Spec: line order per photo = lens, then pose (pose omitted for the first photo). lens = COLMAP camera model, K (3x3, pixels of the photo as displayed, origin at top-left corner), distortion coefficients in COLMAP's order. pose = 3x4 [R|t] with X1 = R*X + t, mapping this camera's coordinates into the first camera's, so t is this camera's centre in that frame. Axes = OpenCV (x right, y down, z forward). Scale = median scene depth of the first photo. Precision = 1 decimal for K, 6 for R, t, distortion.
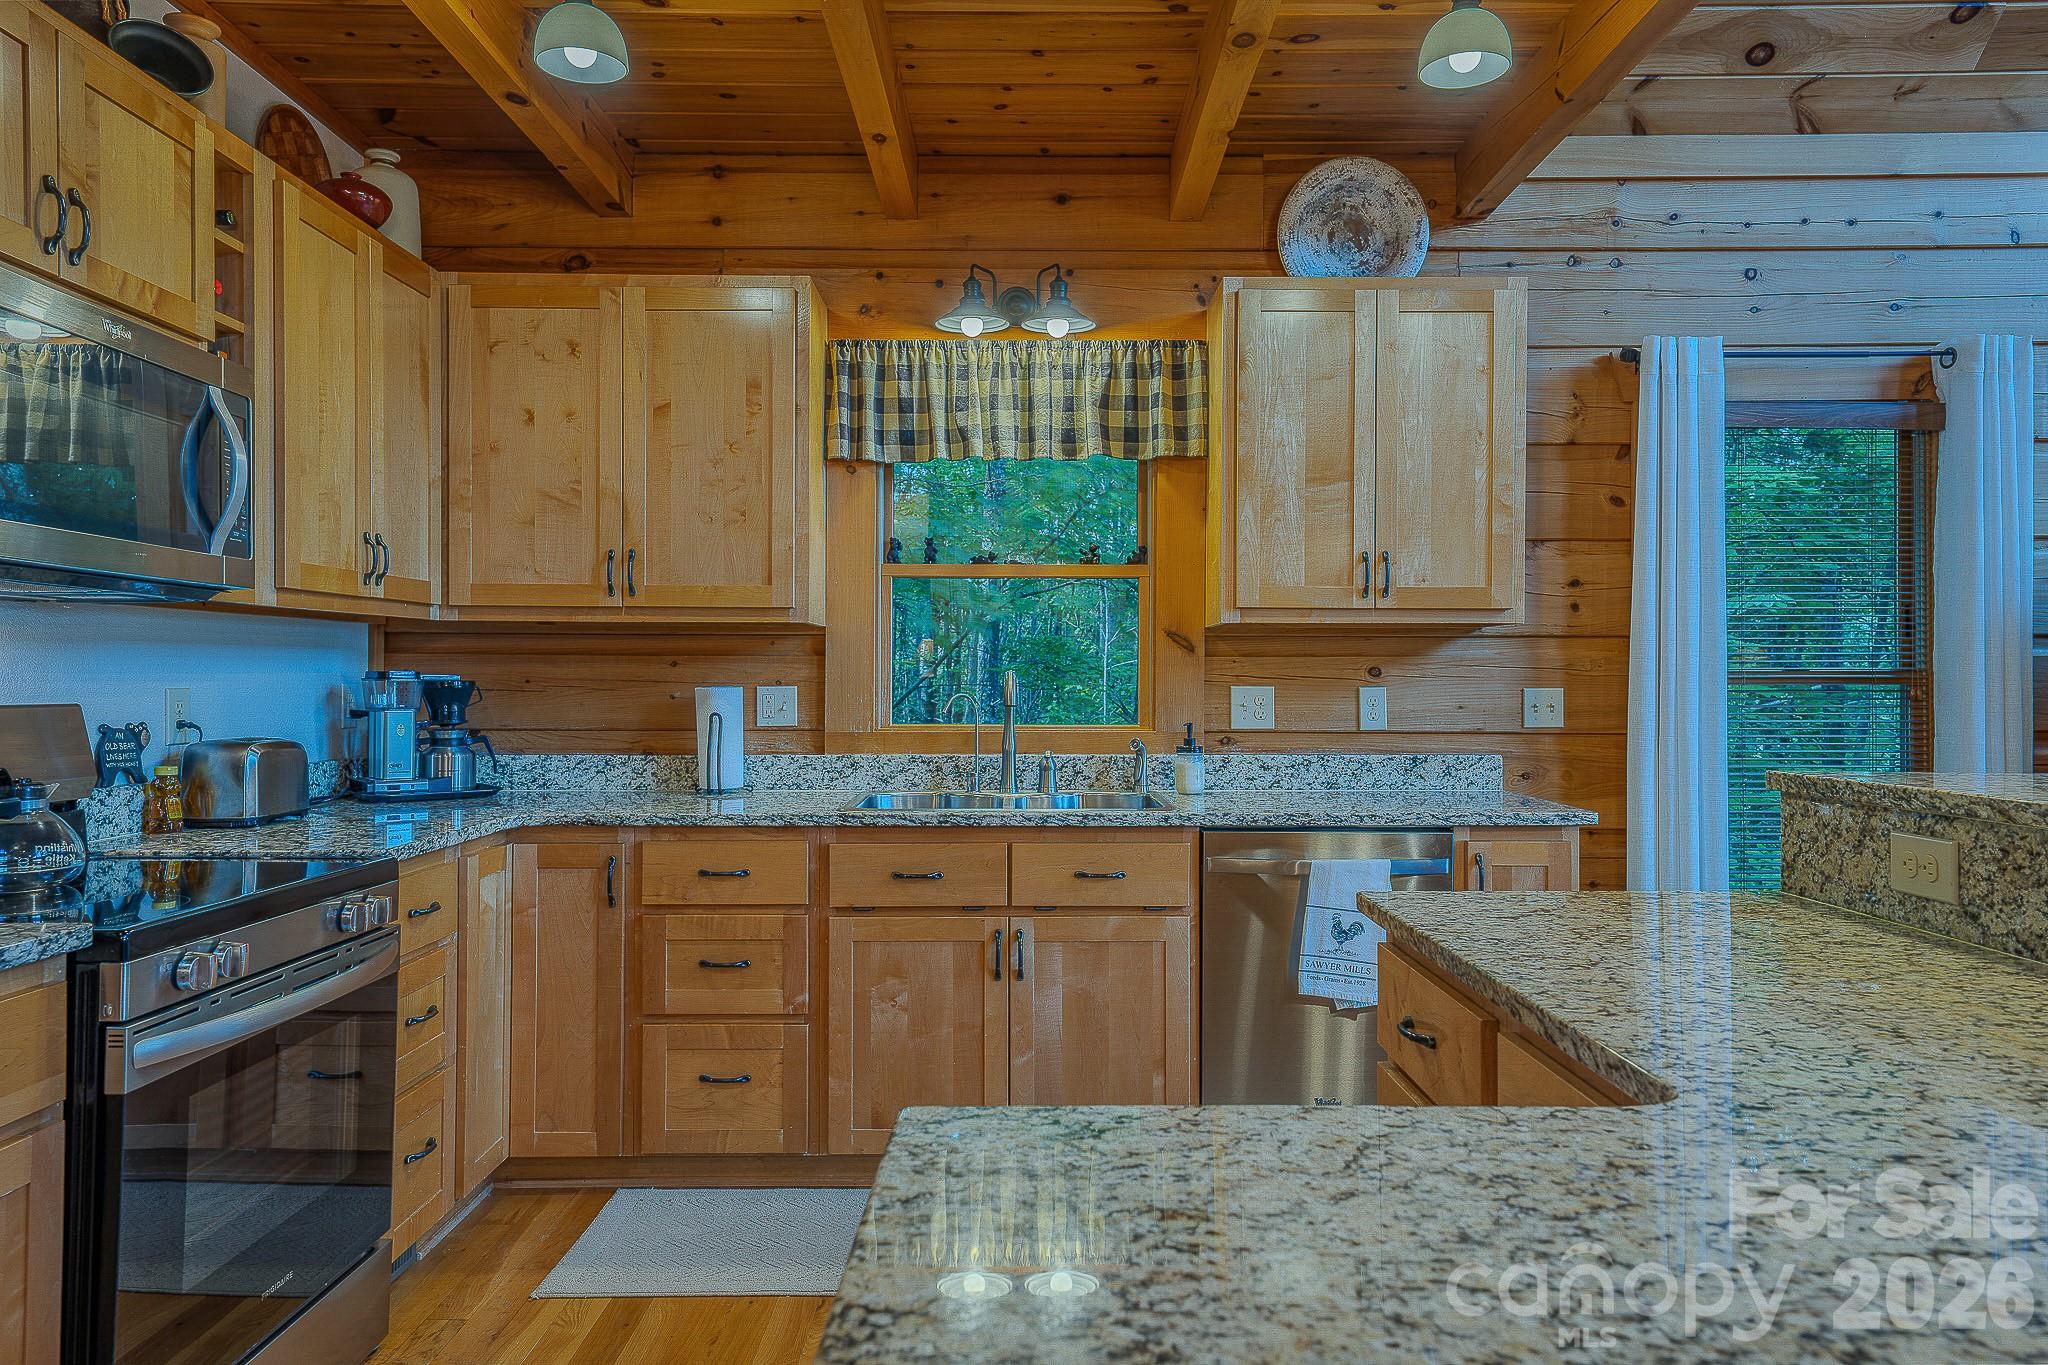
lens RADIAL K [[1339.2, 0, 1026.7], [0, 1339.2, 671.0], [0, 0, 1]] dist [0.018122, 0.012924]
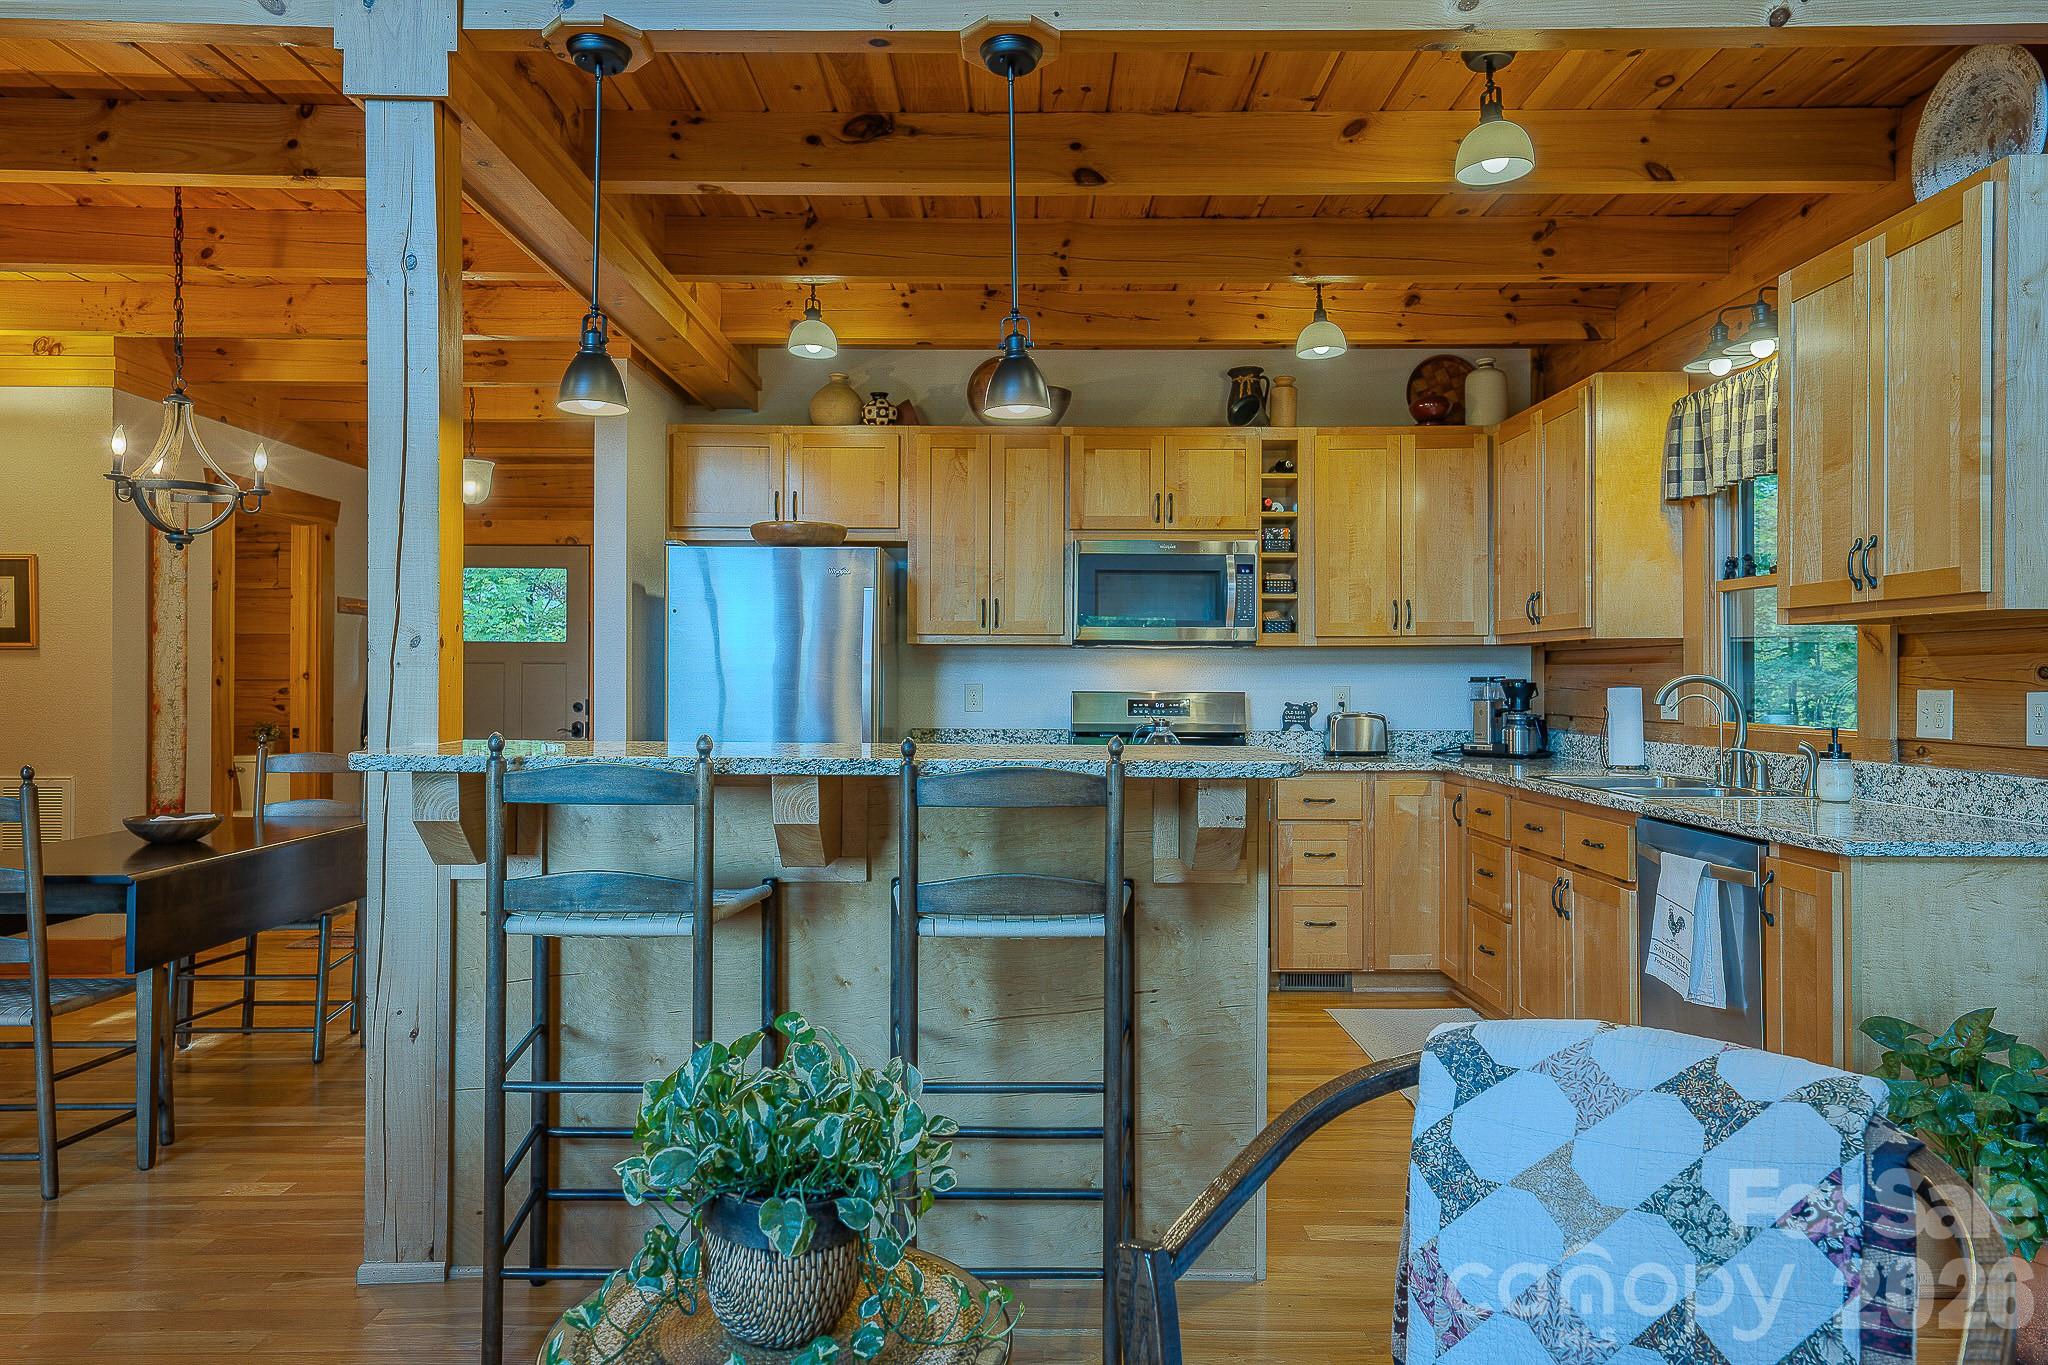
lens RADIAL K [[1339.2, 0, 998.7], [0, 1339.2, 675.9], [0, 0, 1]] dist [0.018122, 0.012924]
pose [[-0.011167, -0.003916, -0.999930, 1.081138], [0.006619, 0.999970, -0.003990, 0.001646], [0.999916, -0.006663, -0.011141, 0.406762]]
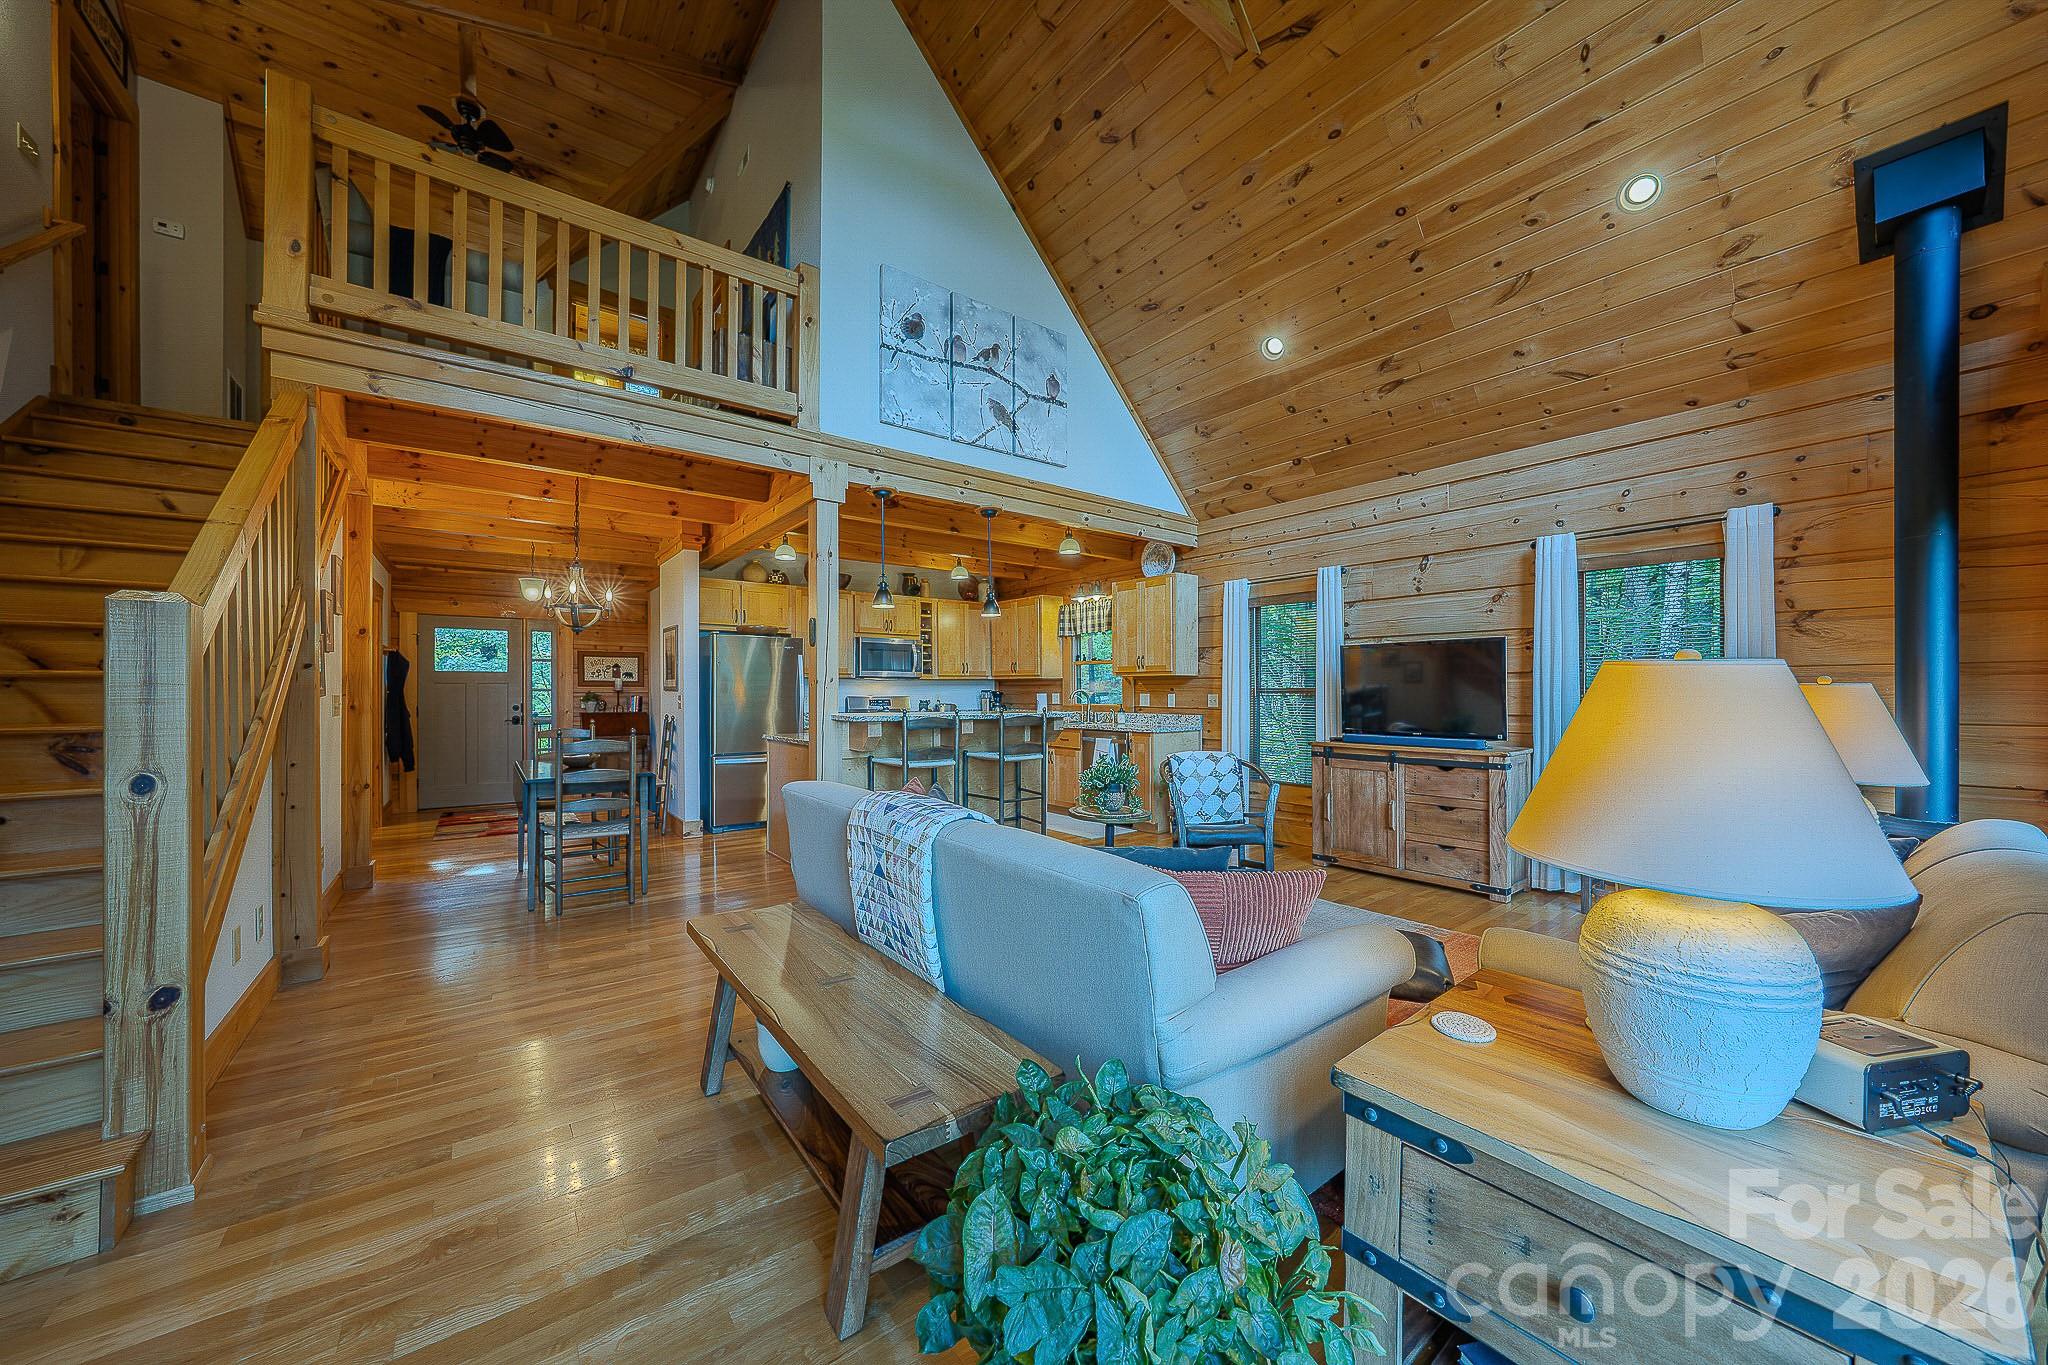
lens RADIAL K [[717.2, 0, 1006.1], [0, 717.2, 692.4], [0, 0, 1]] dist [-0.024909, 0.004120]
pose [[0.592140, 0.000940, -0.805834, 1.473188], [0.007900, 0.999944, 0.006971, -0.007477], [0.805796, -0.010494, 0.592100, -0.385581]]
